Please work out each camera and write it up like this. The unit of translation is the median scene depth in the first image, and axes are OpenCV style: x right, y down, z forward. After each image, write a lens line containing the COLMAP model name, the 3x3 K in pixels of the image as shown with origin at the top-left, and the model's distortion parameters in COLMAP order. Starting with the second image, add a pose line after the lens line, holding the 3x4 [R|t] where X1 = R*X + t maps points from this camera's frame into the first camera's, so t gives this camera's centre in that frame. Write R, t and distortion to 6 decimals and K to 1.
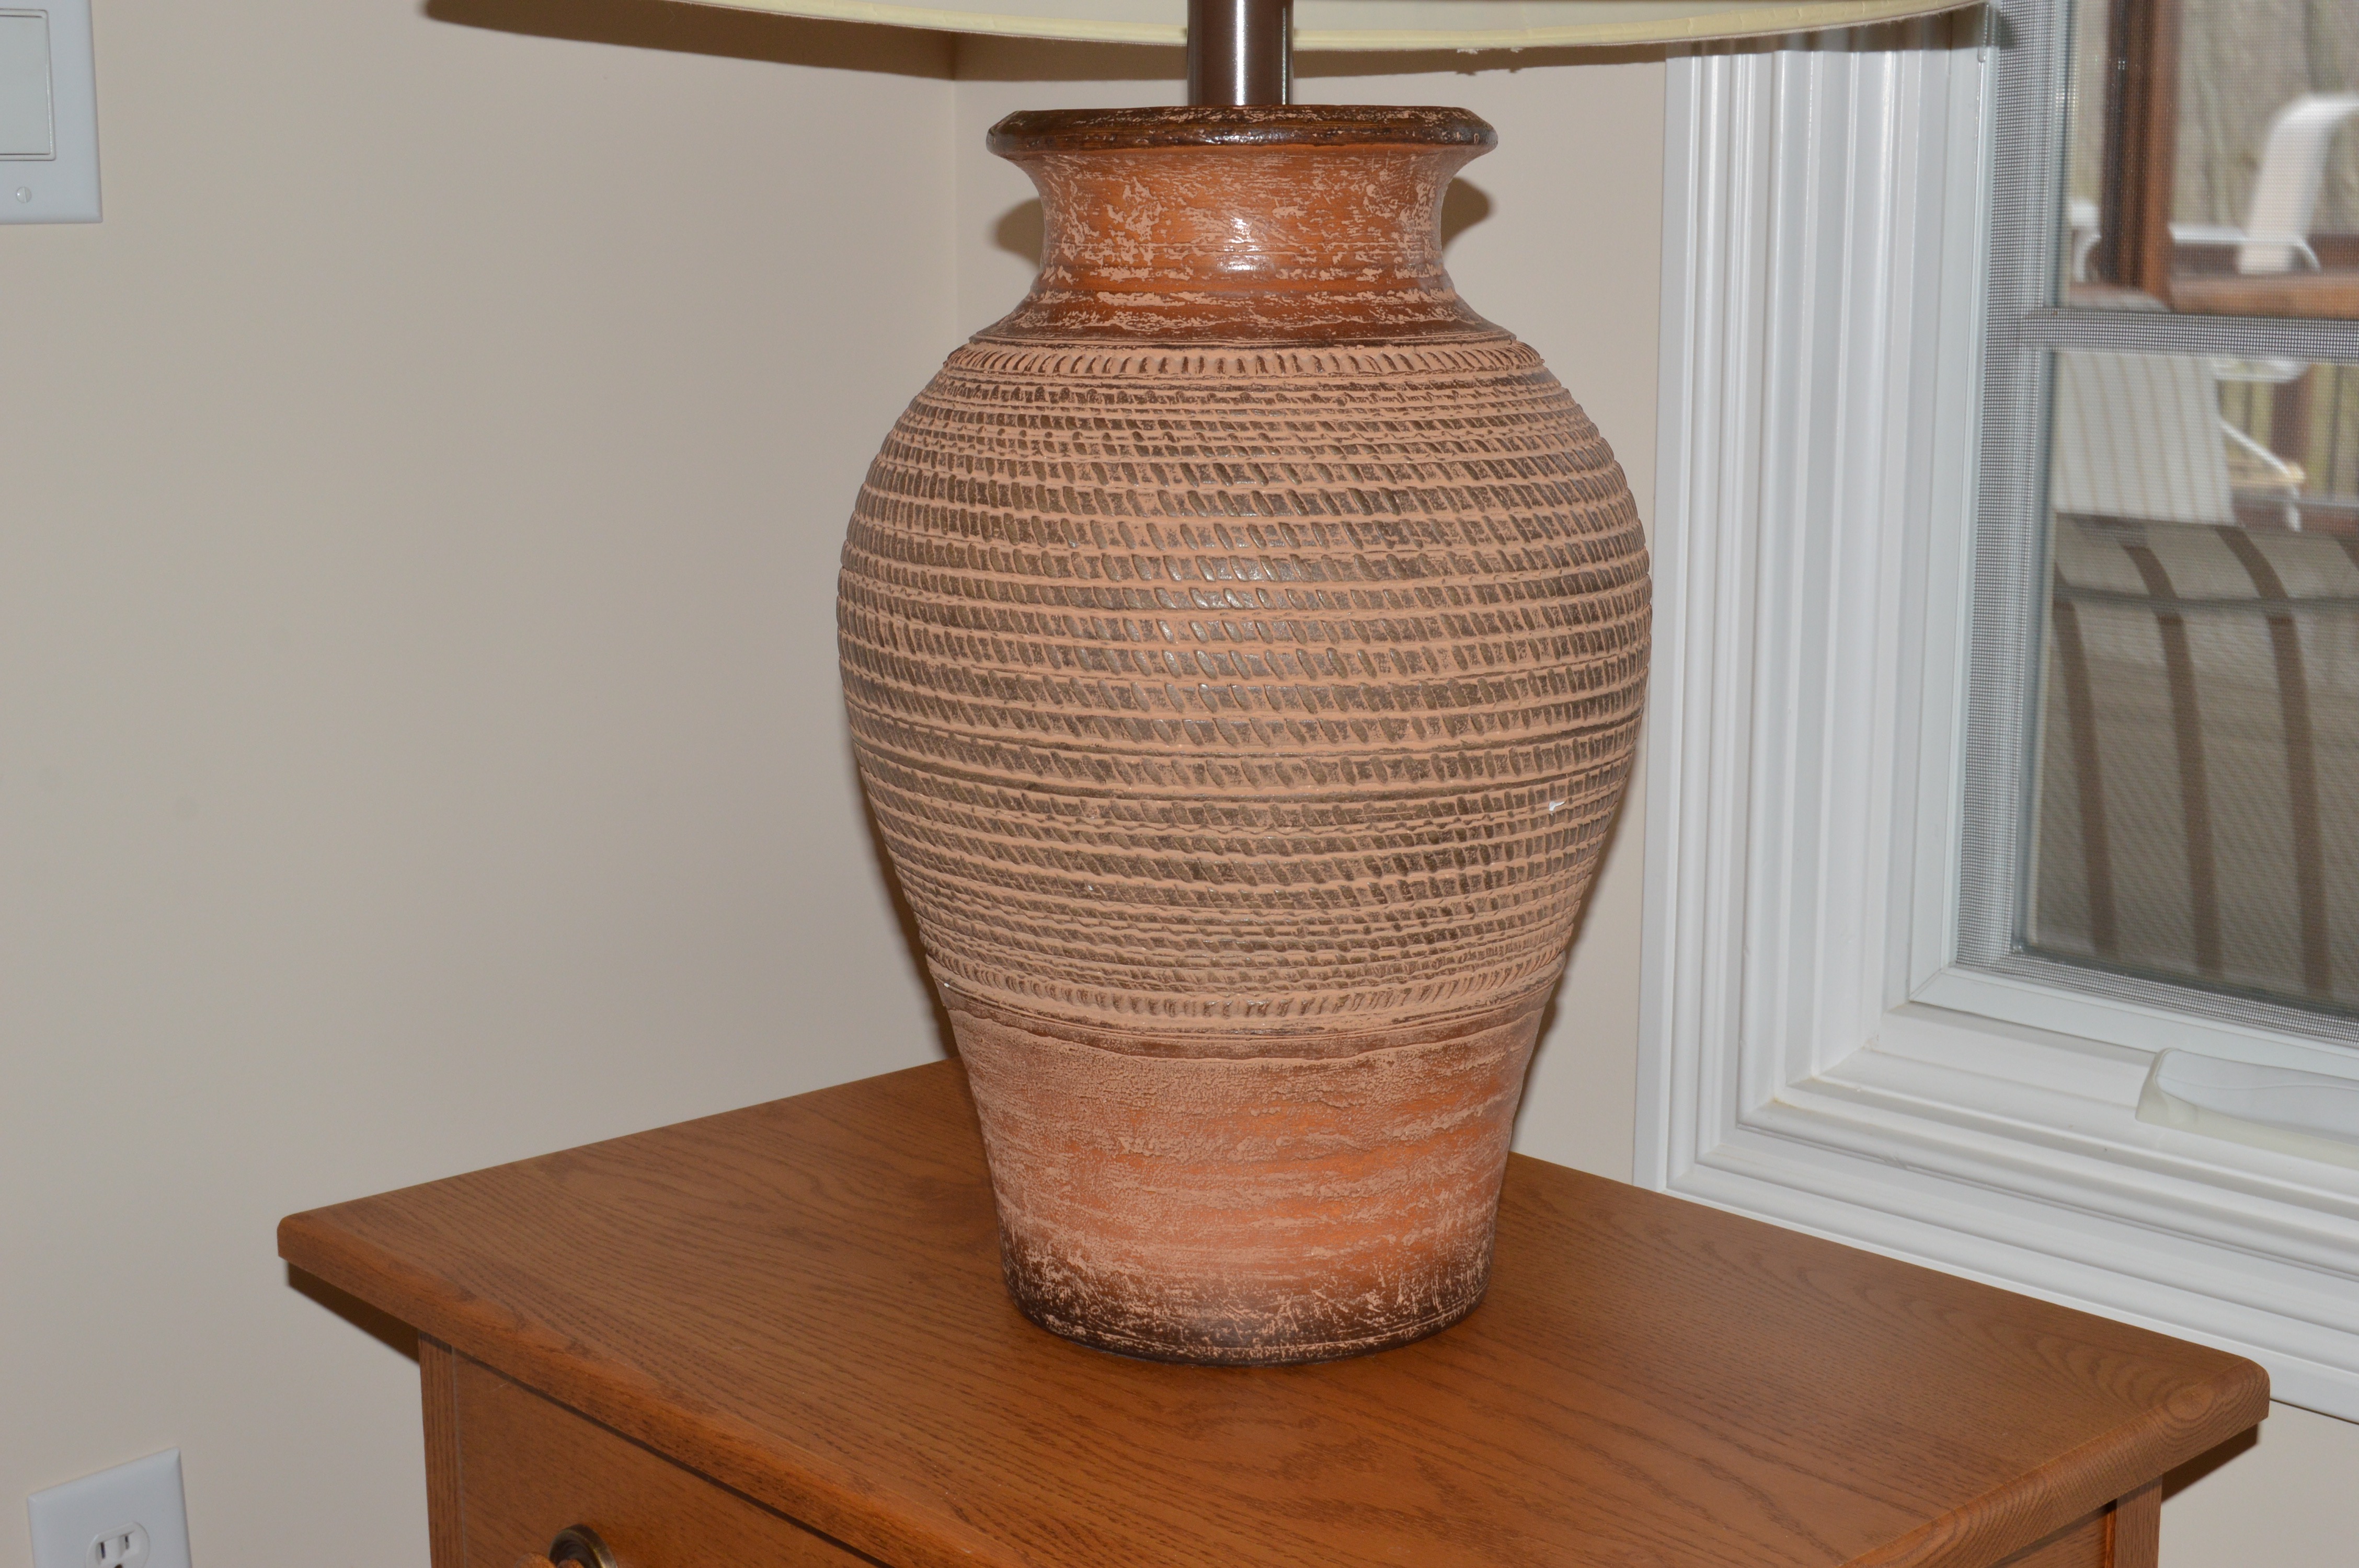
lens RADIAL K [[3248.3, 0, 1179.5], [0, 3248.3, 784.0], [0, 0, 1]] dist [-0.035603, -0.015498]
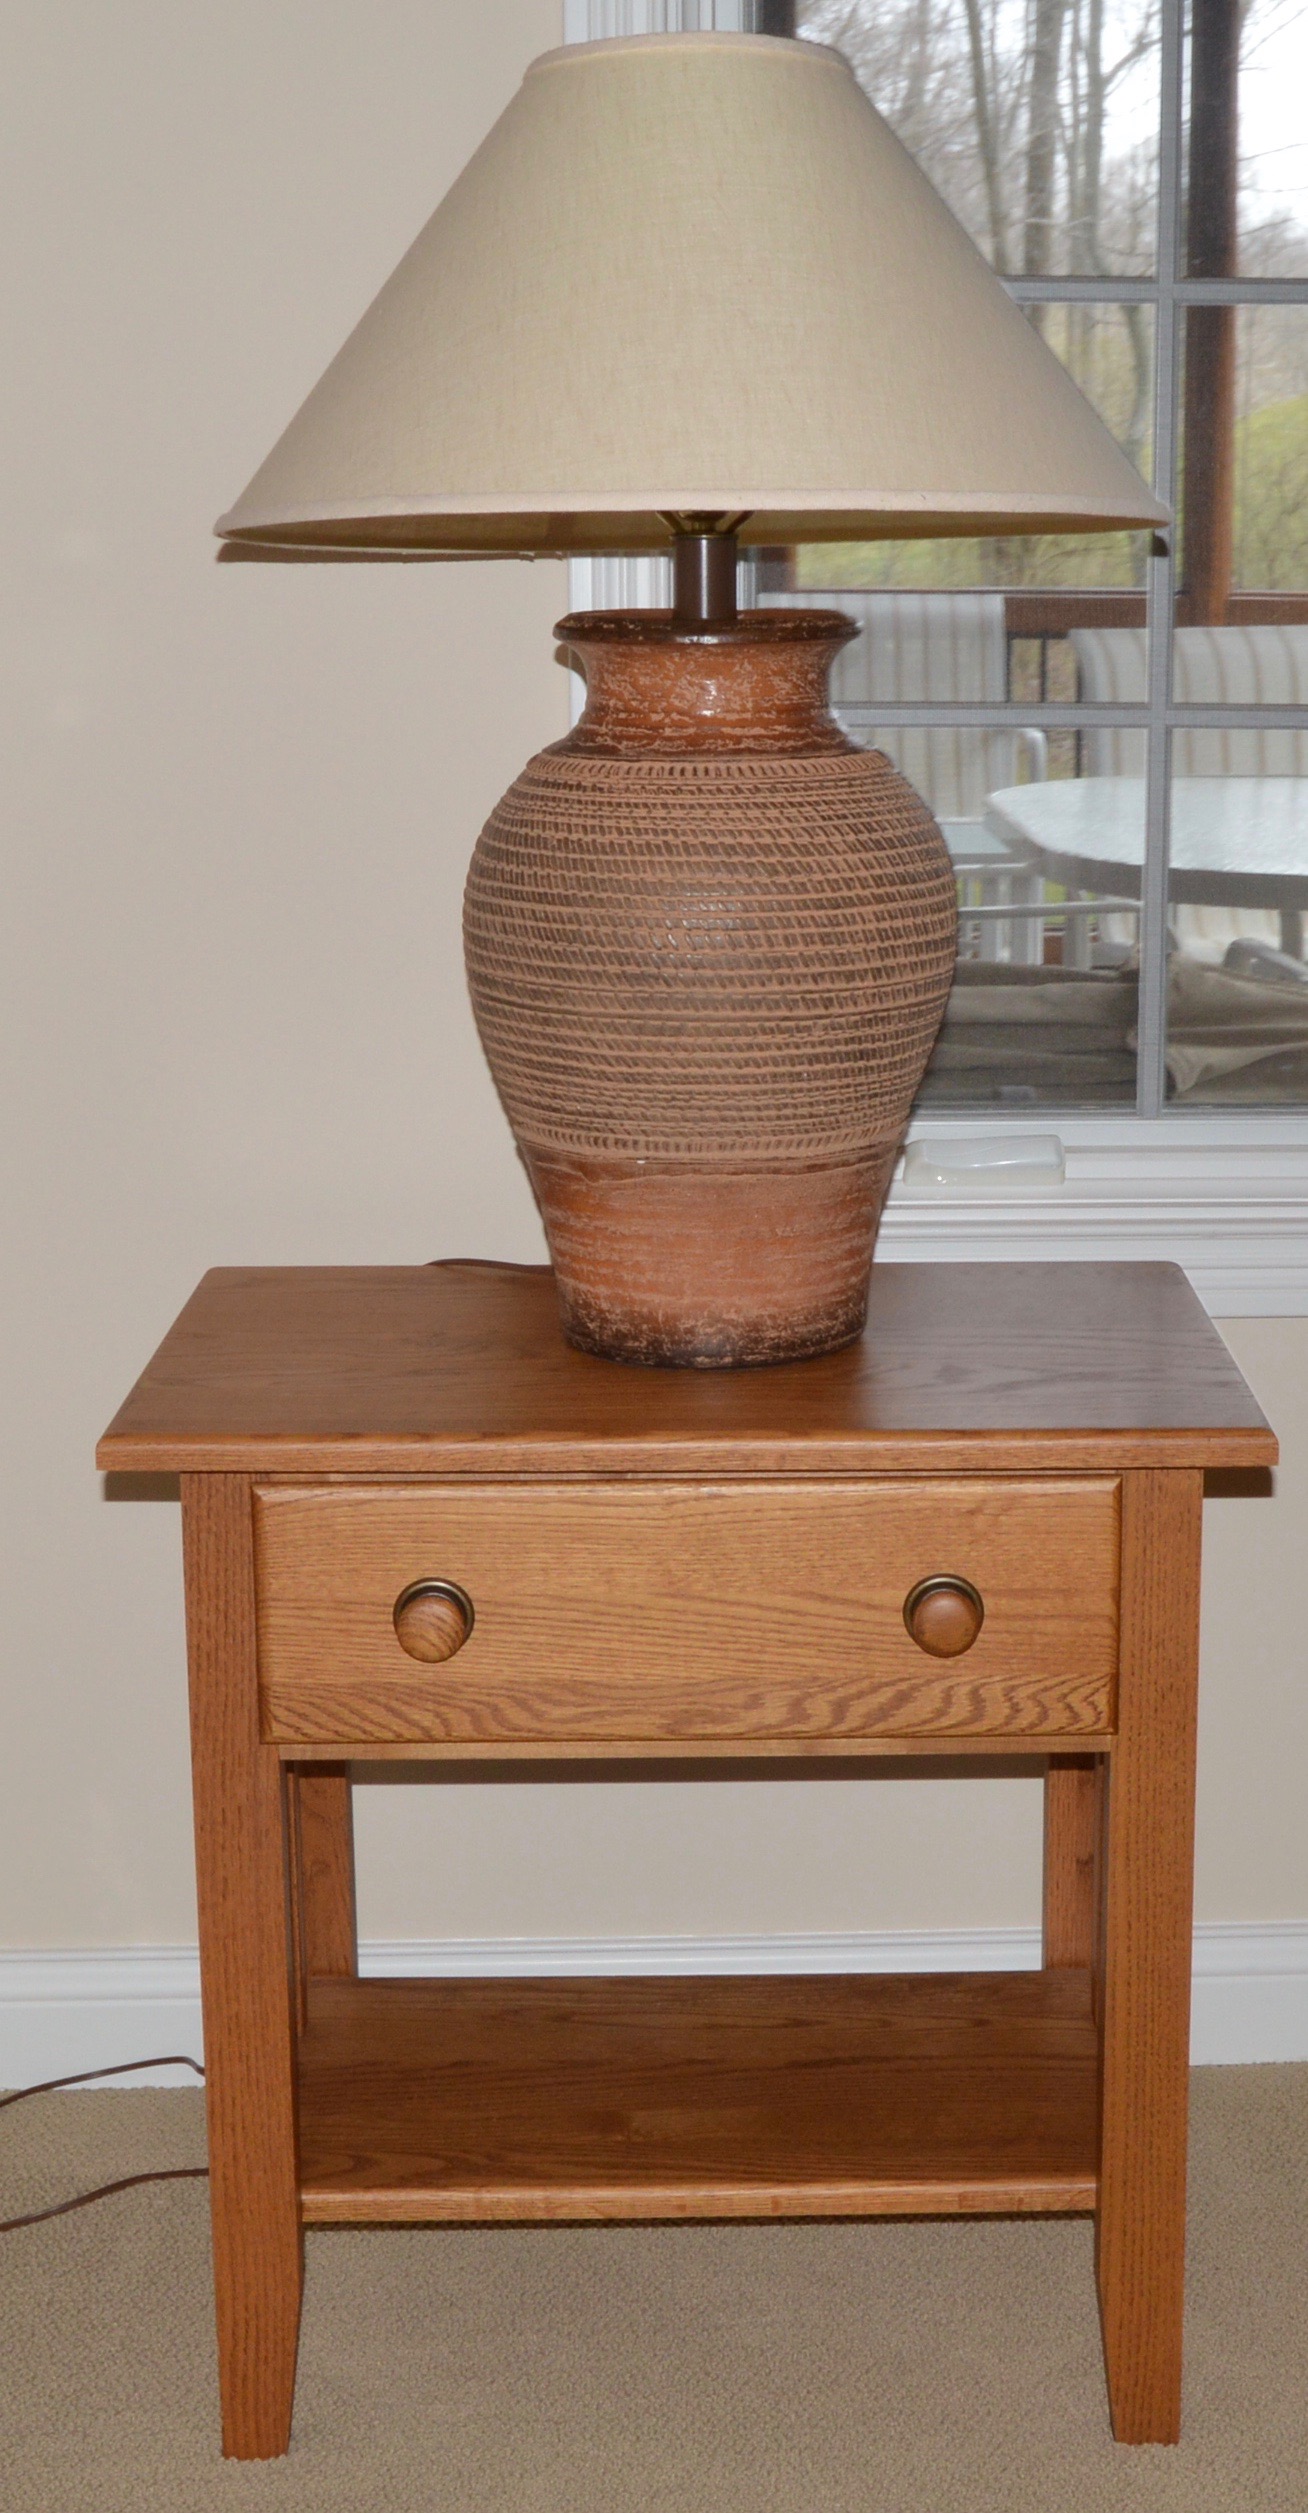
lens RADIAL K [[3581.0, 0, 825.2], [0, 3581.0, 1163.5], [0, 0, 1]] dist [-0.107962, 0.077644]
pose [[0.666988, -0.142275, 0.731358, -1.414907], [0.136988, 0.988282, 0.067325, -0.047636], [-0.732367, 0.055282, 0.678662, -0.287475]]
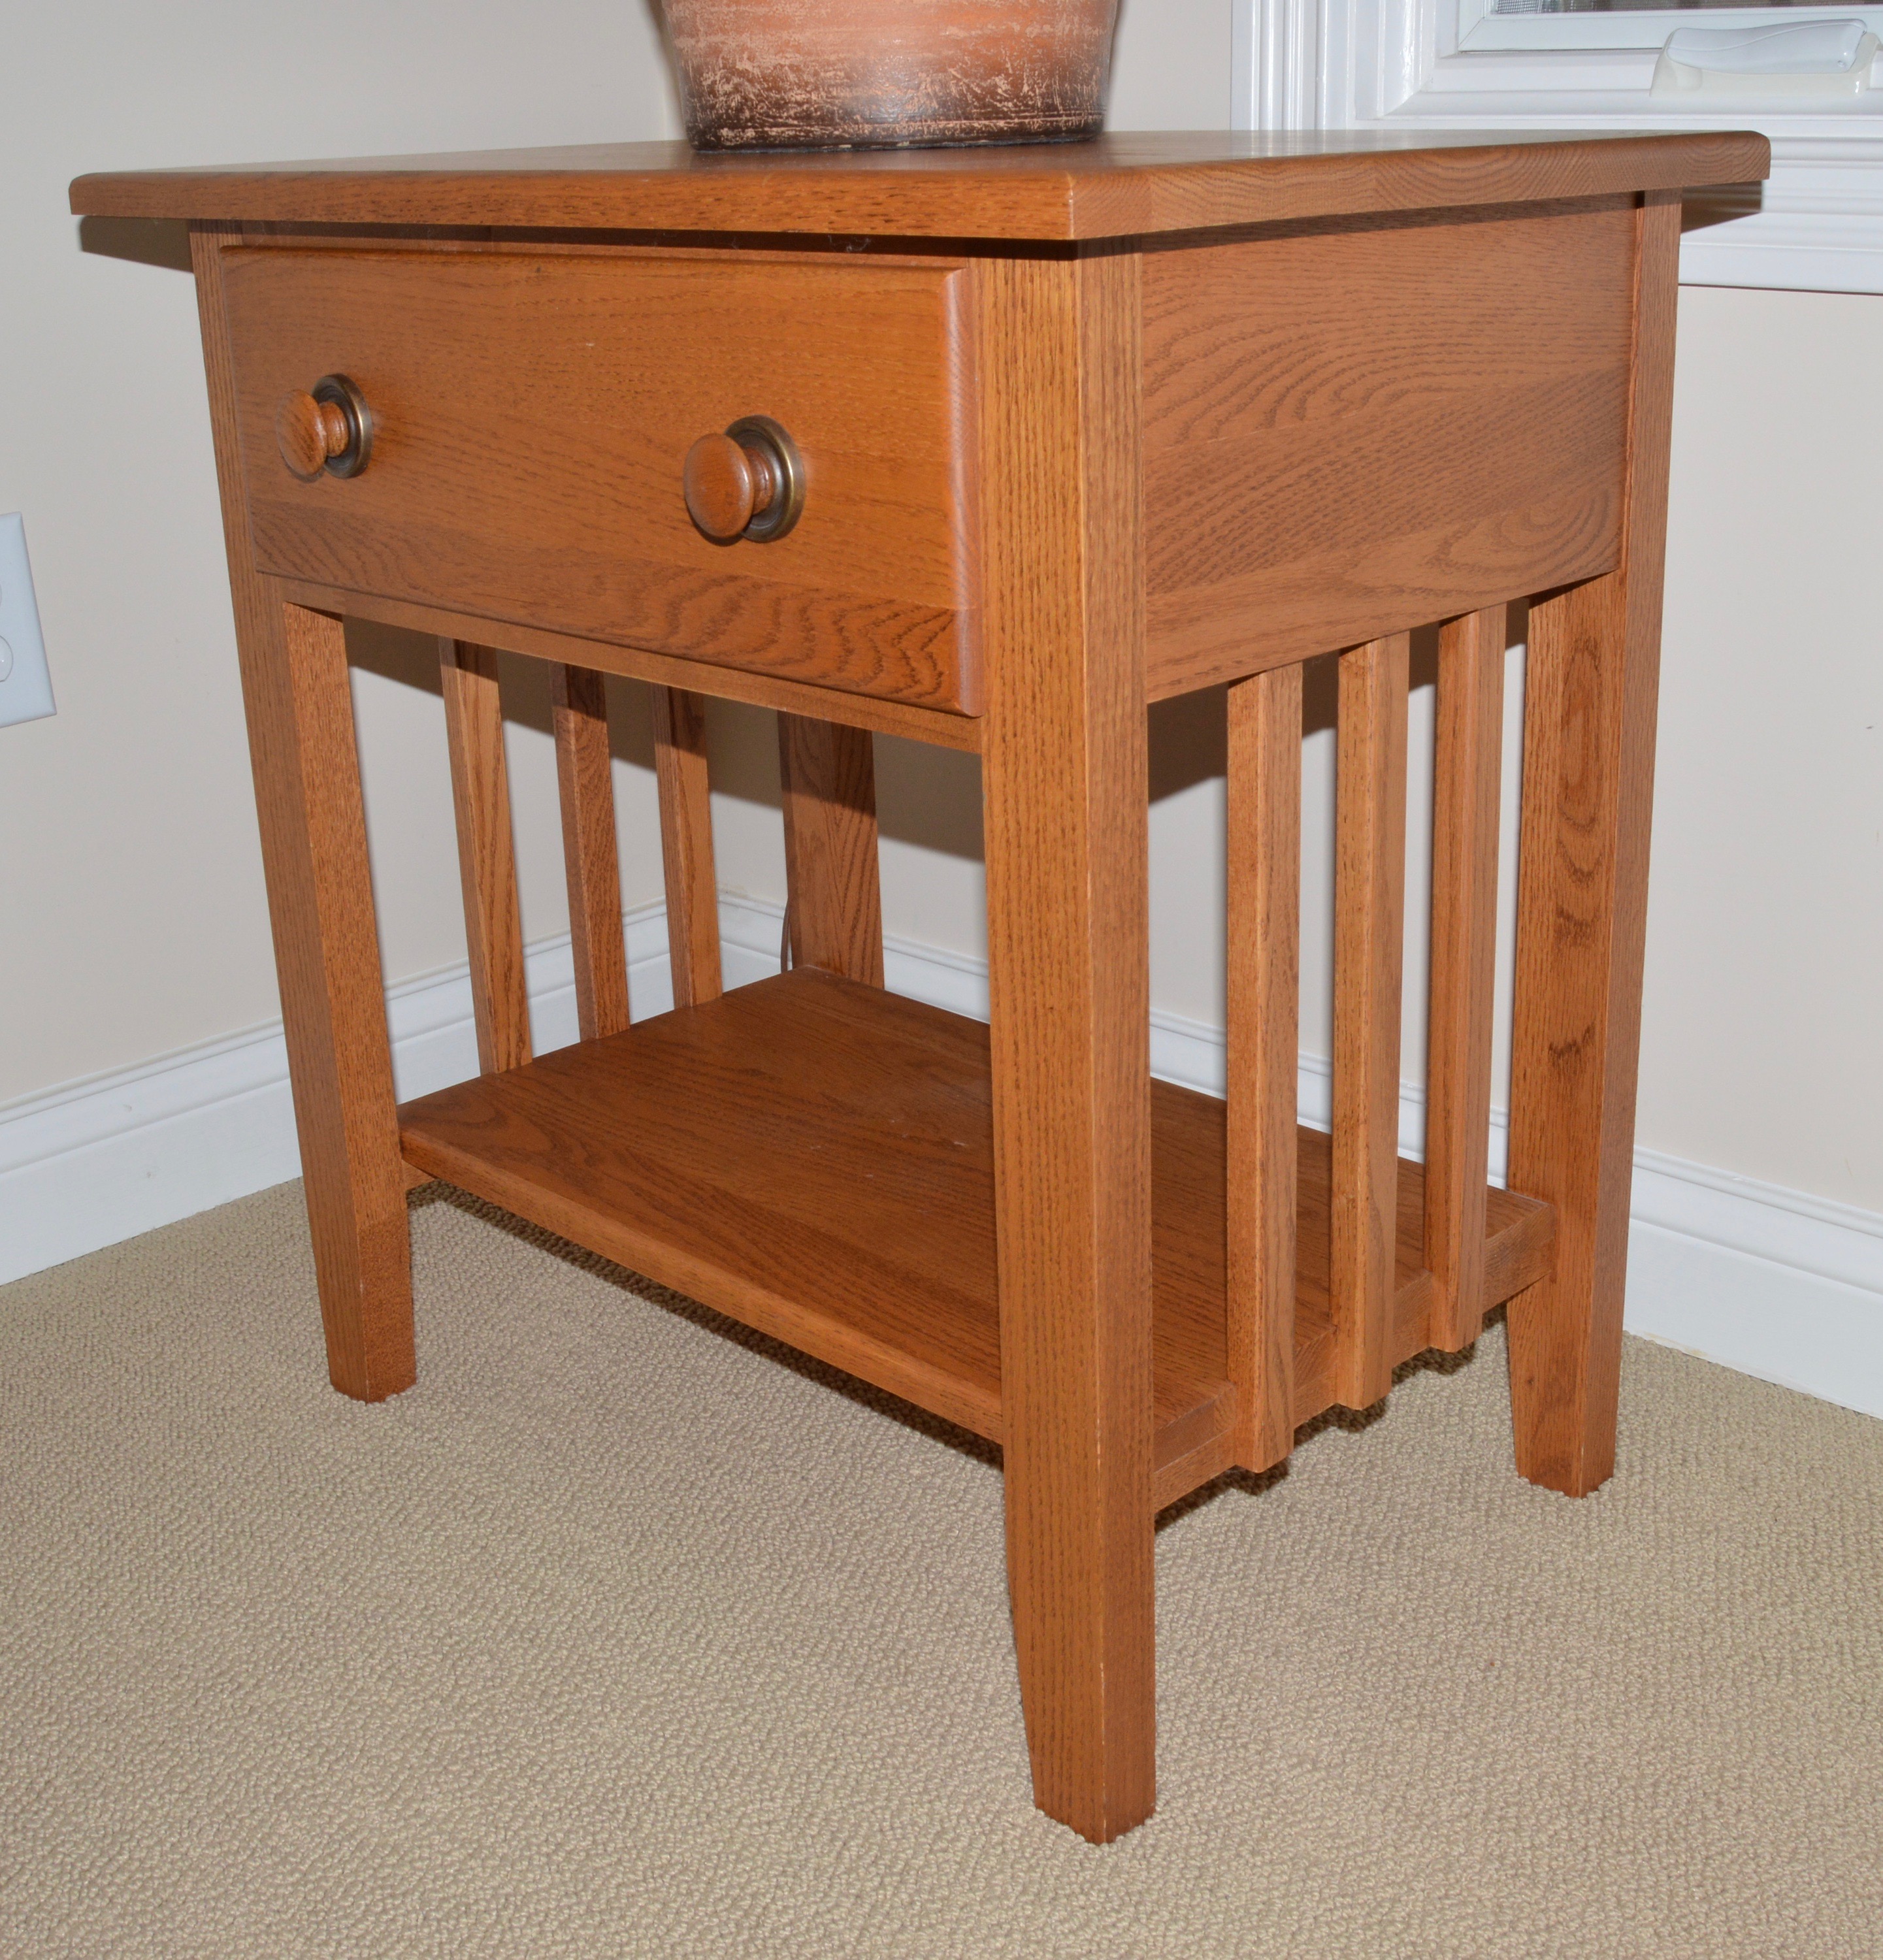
lens RADIAL K [[2518.3, 0, 941.3], [0, 2518.3, 924.0], [0, 0, 1]] dist [-0.066242, -0.011547]
pose [[0.999254, -0.033759, 0.018774, 0.012191], [0.030824, 0.989786, 0.139190, 0.353473], [-0.023281, -0.138508, 0.990088, 0.085694]]
